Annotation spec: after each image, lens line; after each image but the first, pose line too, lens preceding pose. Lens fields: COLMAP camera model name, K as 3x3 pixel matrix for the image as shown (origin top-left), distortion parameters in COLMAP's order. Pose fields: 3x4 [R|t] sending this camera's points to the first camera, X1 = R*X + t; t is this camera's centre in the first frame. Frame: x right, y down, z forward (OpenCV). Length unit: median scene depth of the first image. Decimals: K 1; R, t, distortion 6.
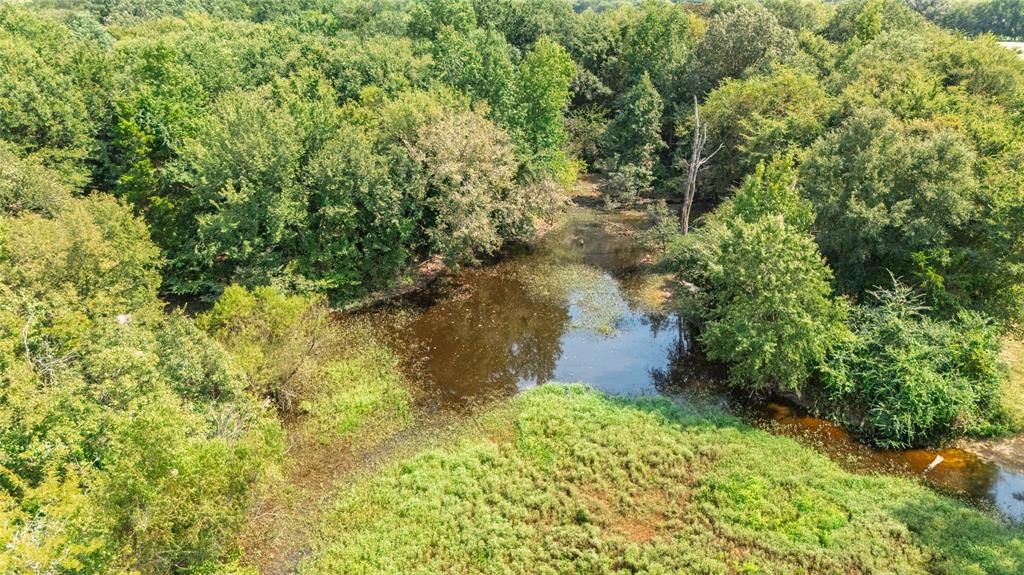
lens RADIAL K [[757.4, 0, 512.0], [0, 757.4, 287.5], [0, 0, 1]] dist [0.074291, -0.075535]
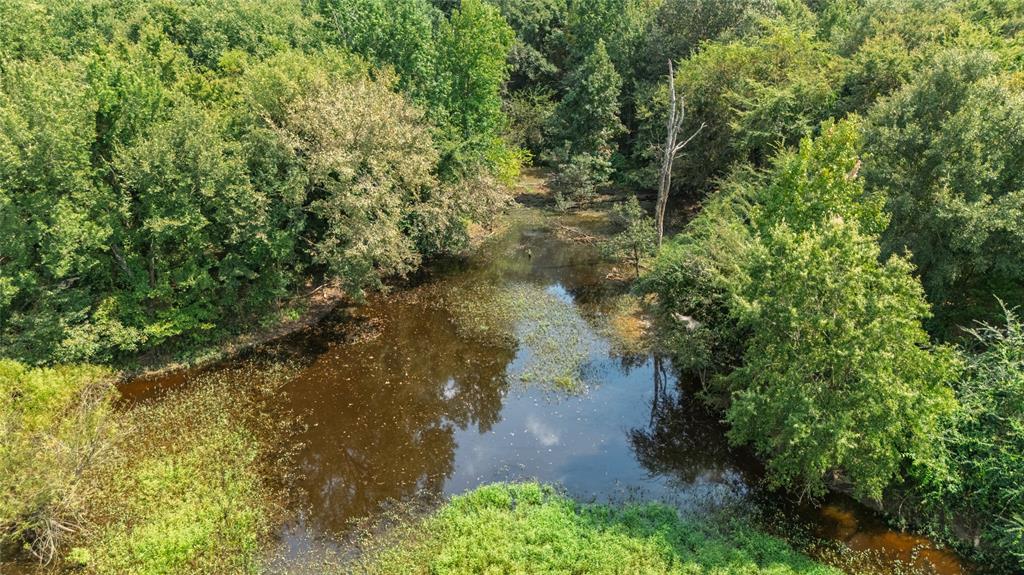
lens RADIAL K [[757.4, 0, 512.0], [0, 757.4, 287.5], [0, 0, 1]] dist [0.074291, -0.075535]
pose [[0.997107, -0.032145, 0.068880, 0.023075], [0.031976, 0.999482, 0.003558, -0.032351], [-0.068959, -0.001345, 0.997619, 0.260612]]
